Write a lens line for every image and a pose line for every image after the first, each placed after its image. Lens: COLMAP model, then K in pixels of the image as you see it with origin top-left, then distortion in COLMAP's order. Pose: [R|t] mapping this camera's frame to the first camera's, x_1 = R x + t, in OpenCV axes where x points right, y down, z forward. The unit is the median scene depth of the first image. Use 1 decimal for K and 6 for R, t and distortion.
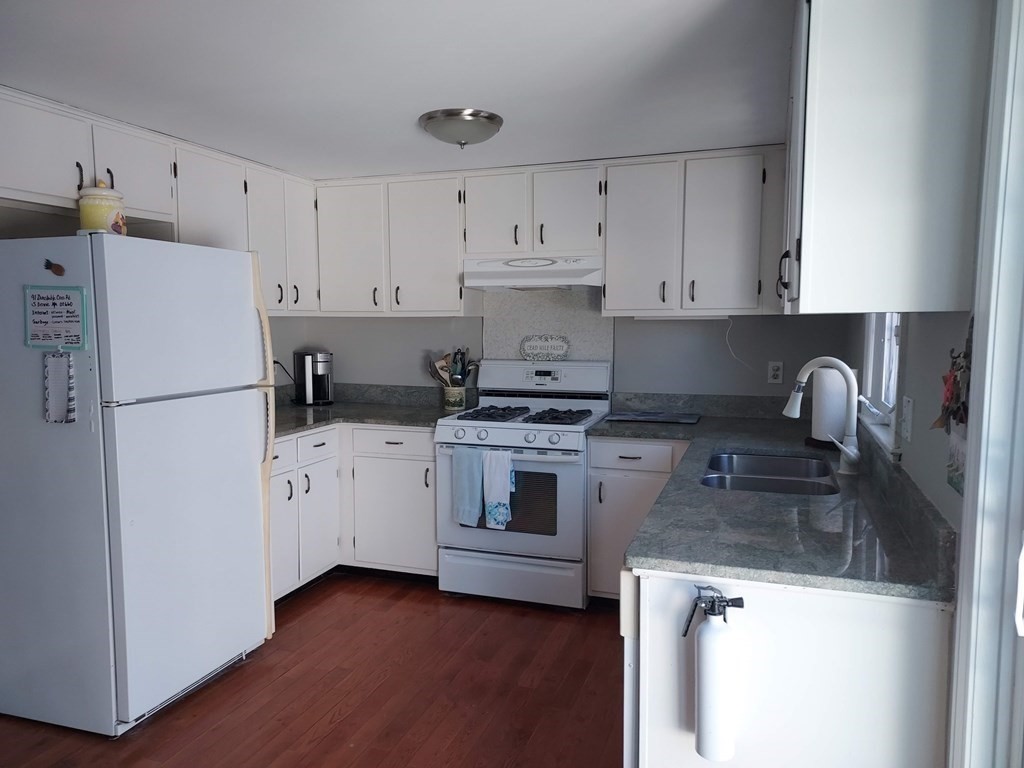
lens RADIAL K [[724.1, 0, 506.1], [0, 724.1, 384.6], [0, 0, 1]] dist [0.043275, -0.002041]
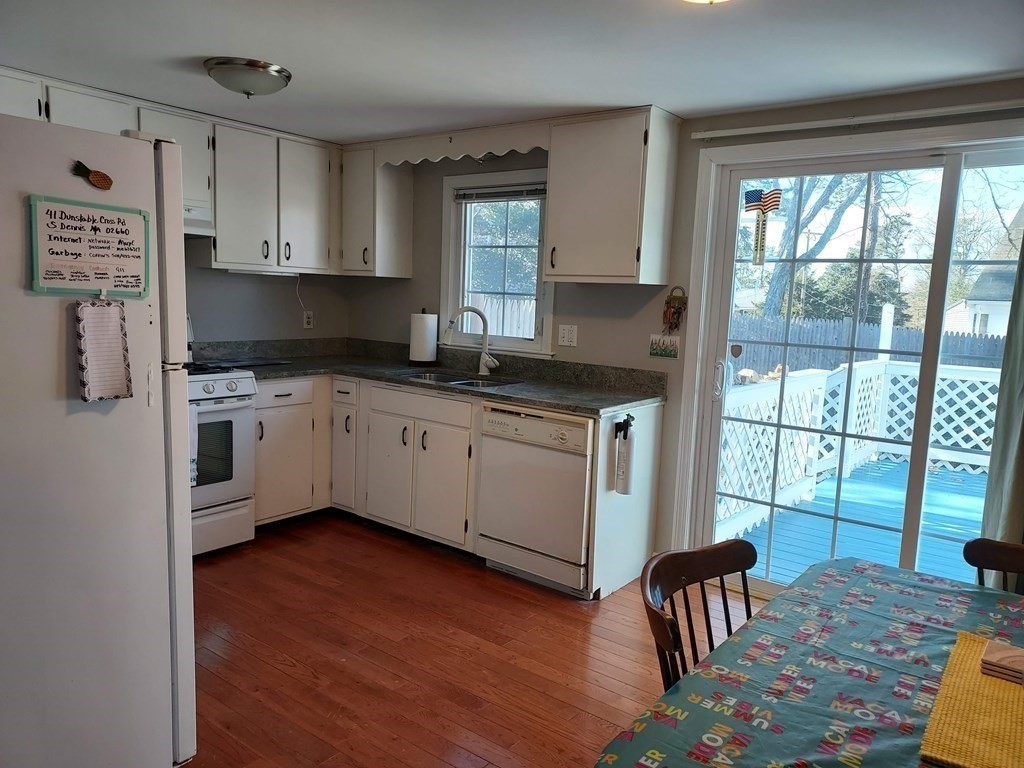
lens RADIAL K [[724.1, 0, 507.2], [0, 724.1, 380.2], [0, 0, 1]] dist [0.043275, -0.002041]
pose [[0.335852, -0.098539, 0.936746, -0.780927], [0.047487, 0.995019, 0.087643, -0.006903], [-0.940717, 0.015048, 0.338859, 0.275428]]
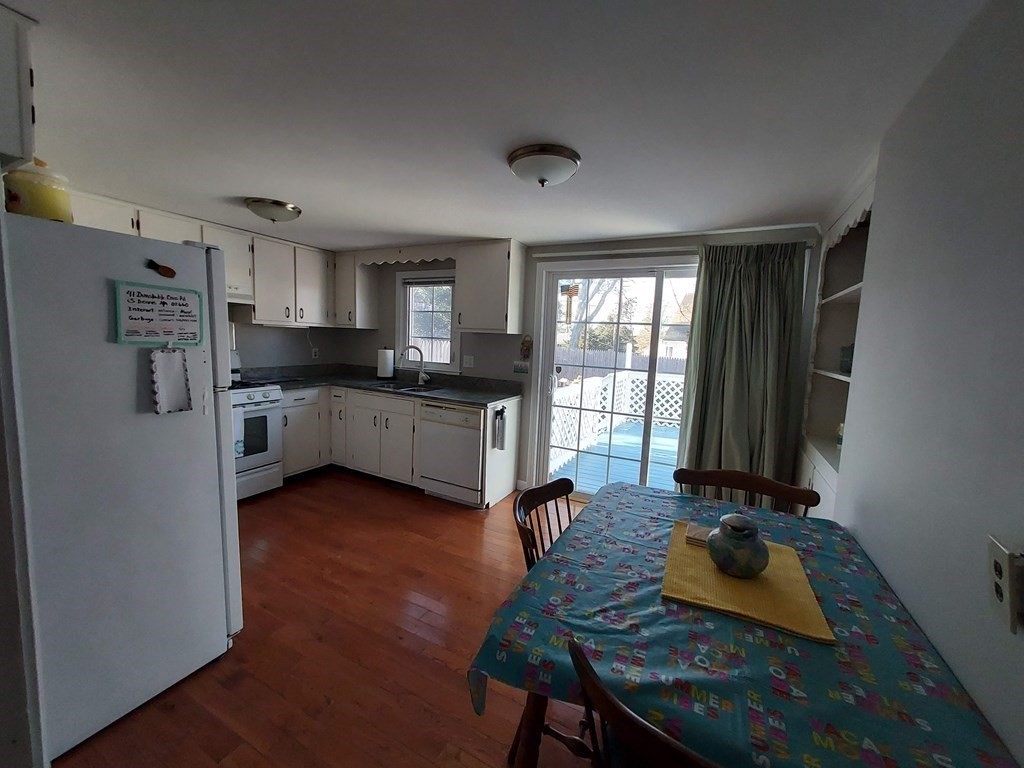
lens RADIAL K [[392.8, 0, 506.0], [0, 392.8, 379.8], [0, 0, 1]] dist [0.005892, 0.000503]
pose [[0.162835, -0.097006, 0.981873, -0.757407], [0.050727, 0.994662, 0.089857, -0.016490], [-0.985348, 0.035176, 0.166887, 0.281944]]
